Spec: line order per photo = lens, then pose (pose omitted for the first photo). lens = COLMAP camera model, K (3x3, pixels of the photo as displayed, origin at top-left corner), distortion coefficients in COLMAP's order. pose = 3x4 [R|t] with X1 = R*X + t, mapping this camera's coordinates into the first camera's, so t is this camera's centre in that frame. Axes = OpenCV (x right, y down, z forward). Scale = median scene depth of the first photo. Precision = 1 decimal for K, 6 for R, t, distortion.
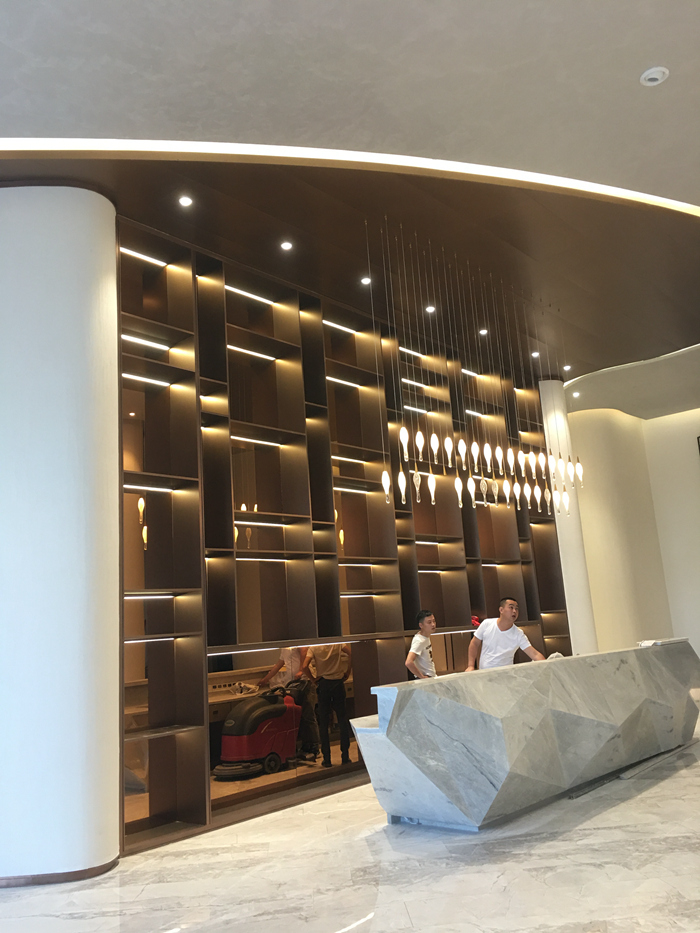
lens RADIAL K [[801.5, 0, 349.7], [0, 801.5, 460.7], [0, 0, 1]] dist [0.083671, -0.112895]
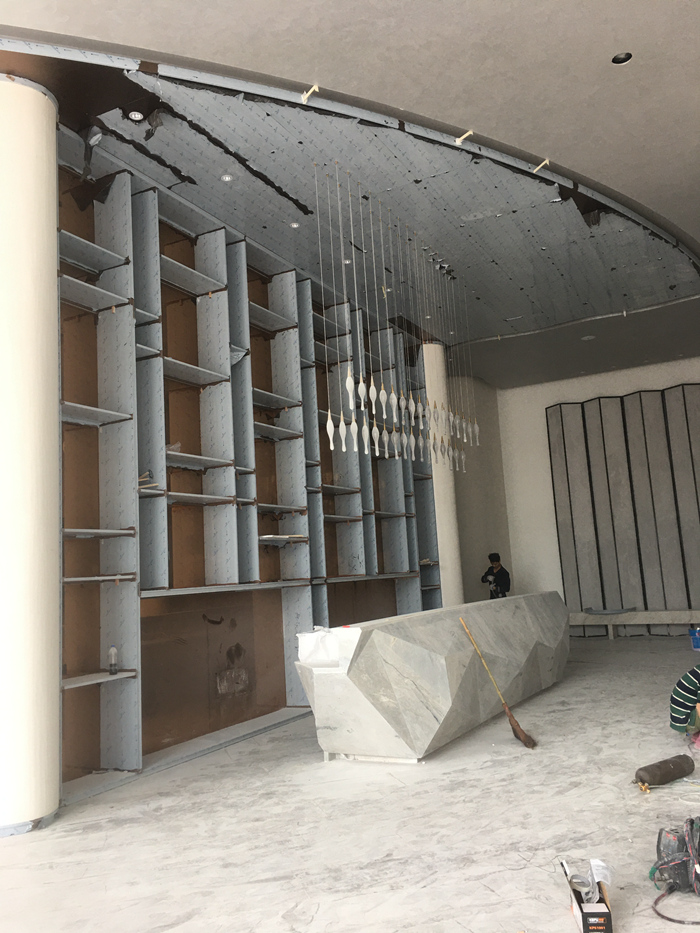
lens RADIAL K [[801.5, 0, 349.7], [0, 801.5, 460.7], [0, 0, 1]] dist [0.083671, -0.112895]
pose [[0.974064, 0.043213, 0.222107, -0.141799], [-0.054665, 0.997460, 0.045674, 0.016702], [-0.219570, -0.056630, 0.973952, 0.012503]]
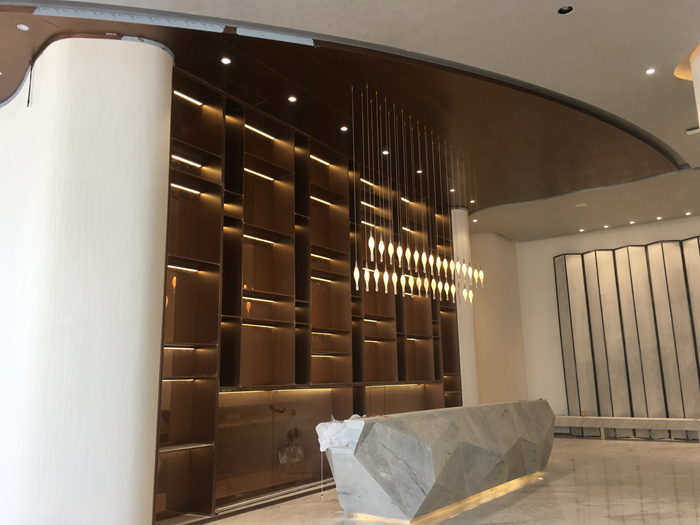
lens RADIAL K [[601.3, 0, 346.3], [0, 601.3, 260.6], [0, 0, 1]] dist [0.083671, -0.112895]
pose [[0.993241, 0.067535, 0.094398, -0.068193], [-0.068155, 0.997669, 0.003358, -0.001568], [-0.093951, -0.009769, 0.995529, -0.041494]]
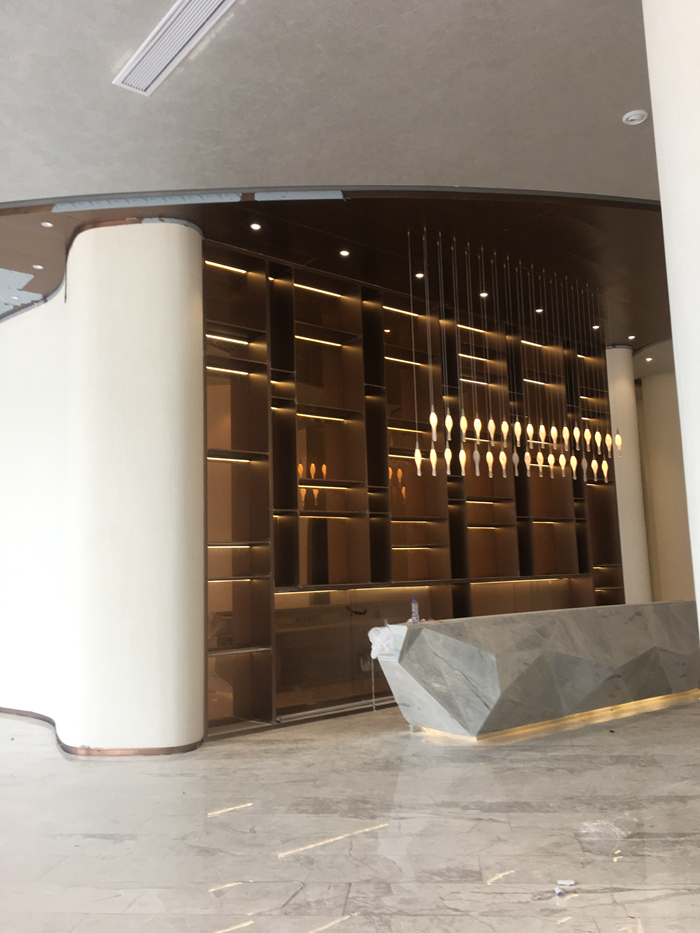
lens RADIAL K [[801.7, 0, 350.0], [0, 801.7, 466.5], [0, 0, 1]] dist [0.051149, 0.000803]
pose [[0.988281, 0.020571, -0.151252, 0.115948], [-0.007632, 0.996298, 0.085630, -0.058071], [0.152453, -0.083472, 0.984779, -0.180138]]
